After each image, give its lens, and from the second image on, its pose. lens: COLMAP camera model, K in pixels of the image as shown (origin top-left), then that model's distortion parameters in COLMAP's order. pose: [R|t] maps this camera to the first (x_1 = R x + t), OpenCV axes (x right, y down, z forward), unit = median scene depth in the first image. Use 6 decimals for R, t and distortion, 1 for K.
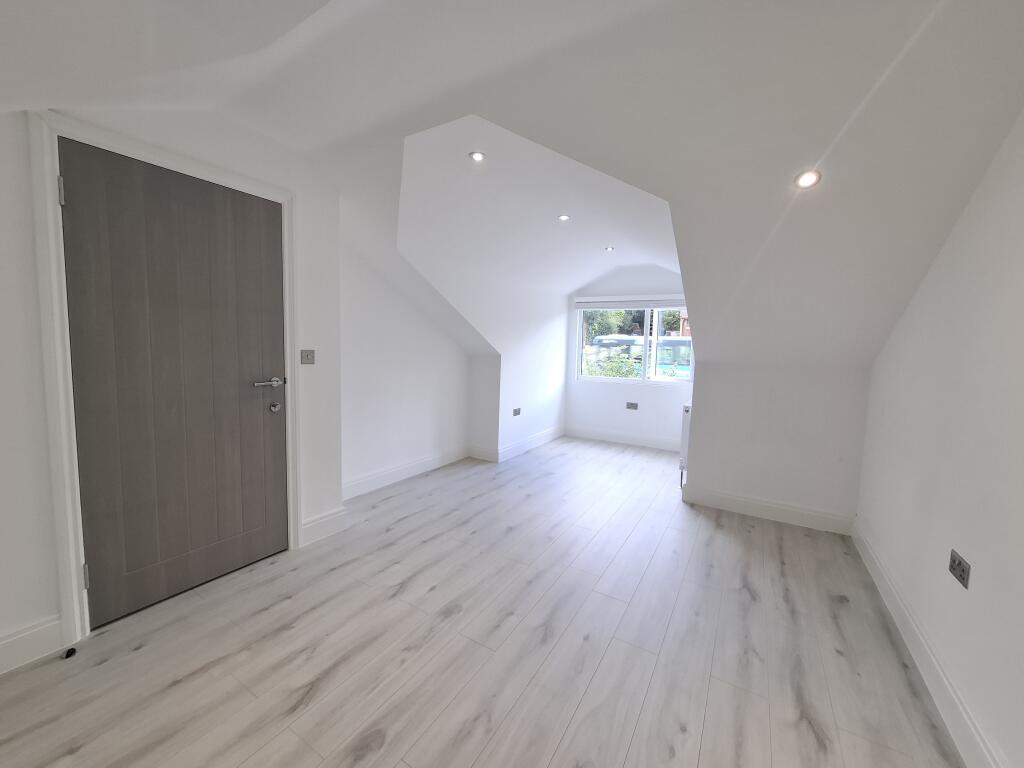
lens RADIAL K [[405.1, 0, 507.3], [0, 405.1, 380.1], [0, 0, 1]] dist [0.001349, 0.000345]
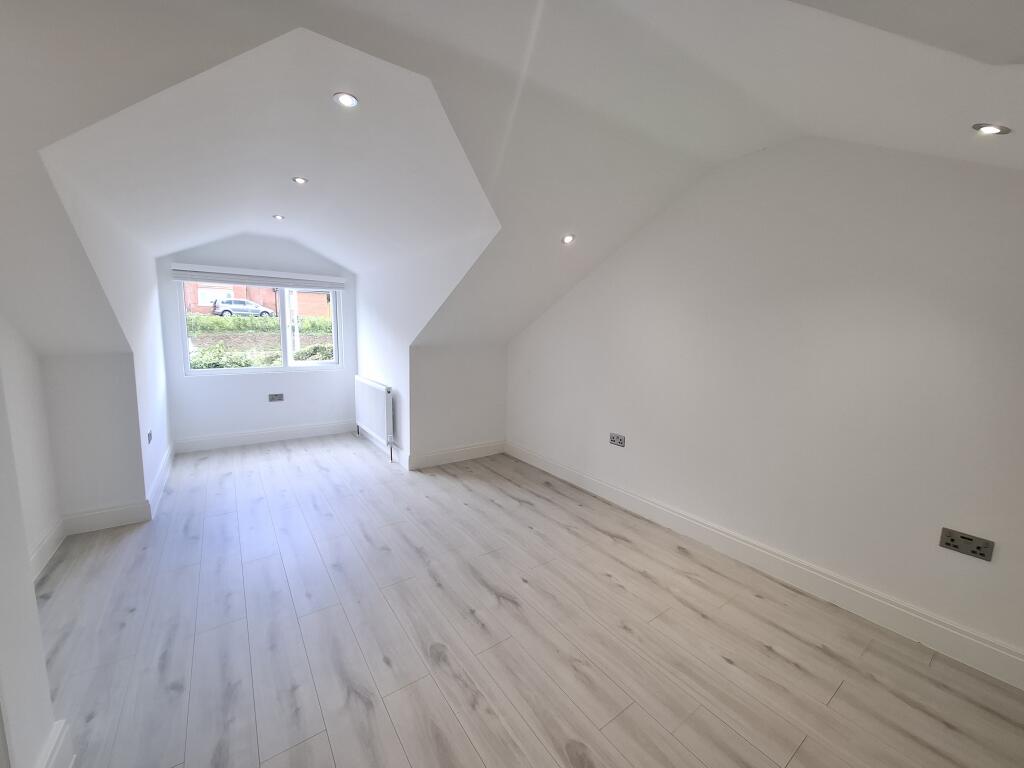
lens RADIAL K [[405.1, 0, 508.0], [0, 405.1, 384.3], [0, 0, 1]] dist [0.001349, 0.000345]
pose [[0.386698, -0.146251, 0.910536, -0.822979], [0.065556, 0.989206, 0.131046, -0.131266], [-0.919874, 0.009016, 0.392111, 0.507465]]
